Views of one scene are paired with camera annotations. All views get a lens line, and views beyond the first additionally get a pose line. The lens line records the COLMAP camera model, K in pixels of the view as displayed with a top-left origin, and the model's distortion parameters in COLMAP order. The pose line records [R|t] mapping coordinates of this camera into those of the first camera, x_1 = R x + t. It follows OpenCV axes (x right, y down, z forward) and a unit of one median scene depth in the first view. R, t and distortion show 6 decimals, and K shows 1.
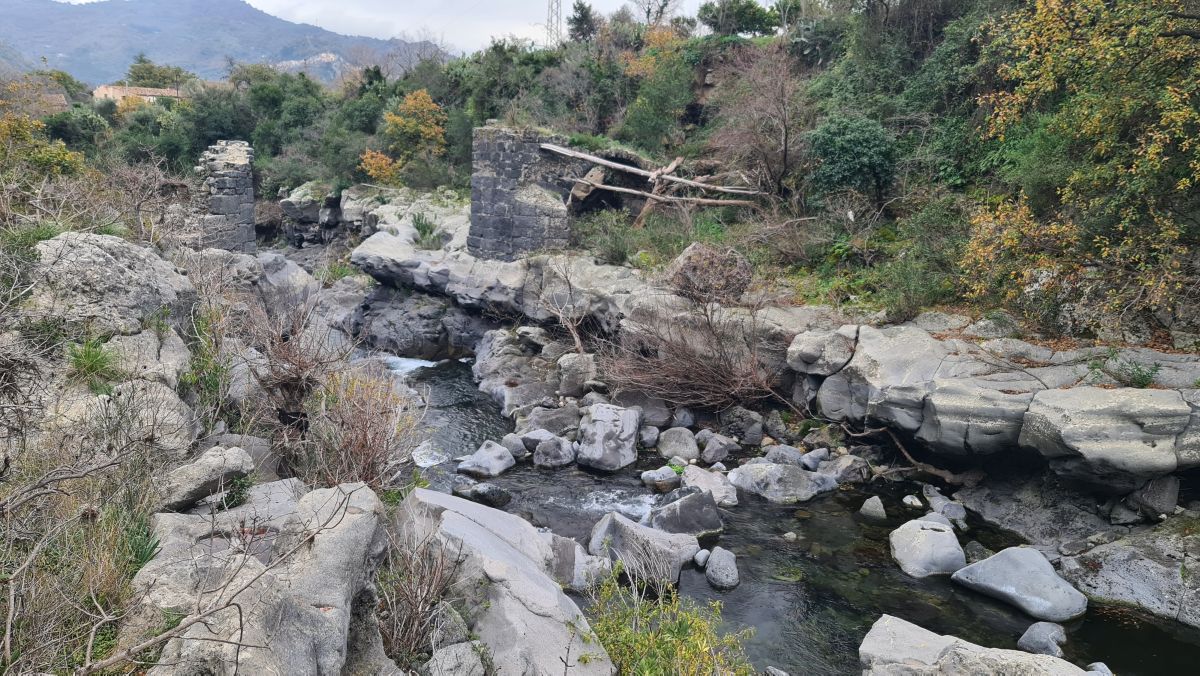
lens RADIAL K [[873.8, 0, 601.9], [0, 873.8, 336.8], [0, 0, 1]] dist [0.012379, 0.002310]
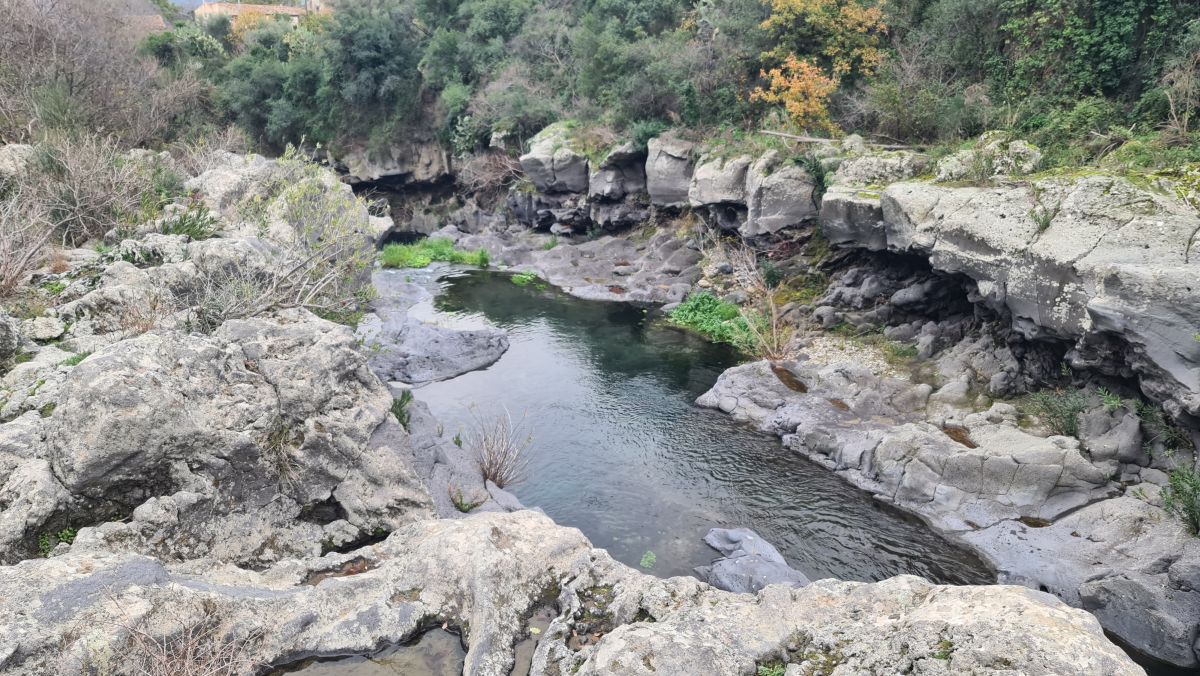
lens RADIAL K [[873.8, 0, 598.8], [0, 873.8, 340.2], [0, 0, 1]] dist [0.012379, 0.002310]
pose [[0.995623, -0.005709, -0.093286, -0.253317], [0.013817, 0.996155, 0.086508, -0.080095], [0.092434, -0.087418, 0.991874, 0.388402]]
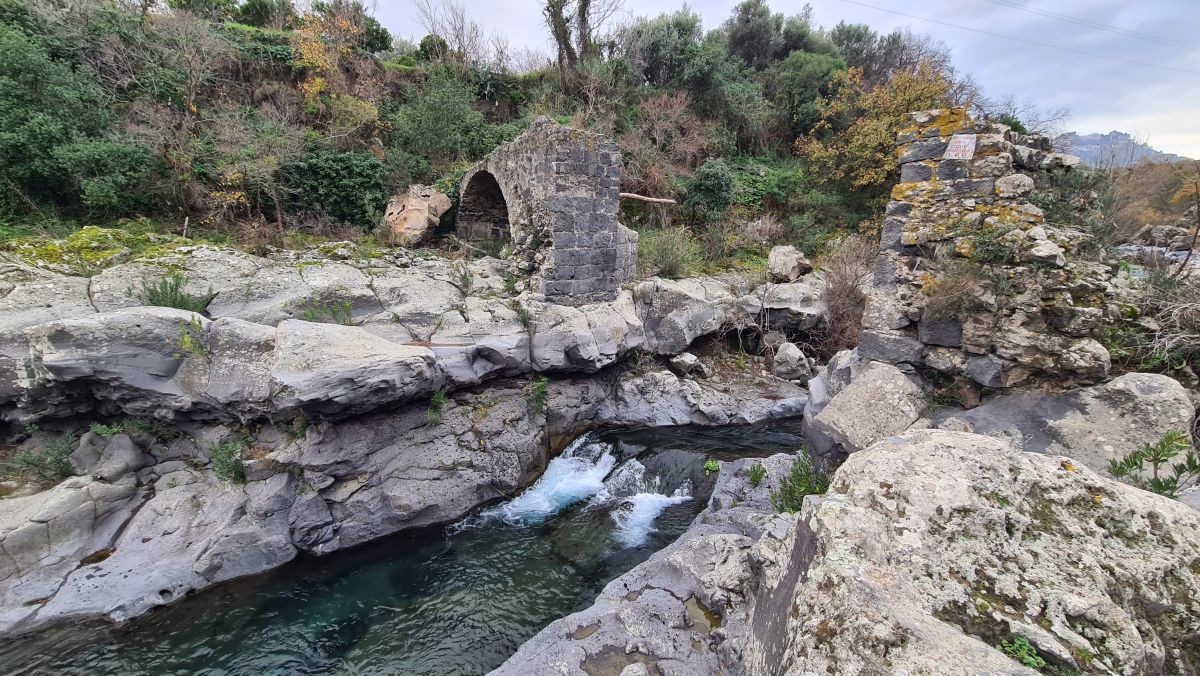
lens RADIAL K [[495.6, 0, 601.4], [0, 495.6, 339.3], [0, 0, 1]] dist [0.000017, -0.000032]
pose [[0.062401, -0.272883, 0.960021, -0.275117], [0.170468, 0.950676, 0.259146, -0.084036], [-0.983385, 0.147482, 0.105841, 0.459739]]
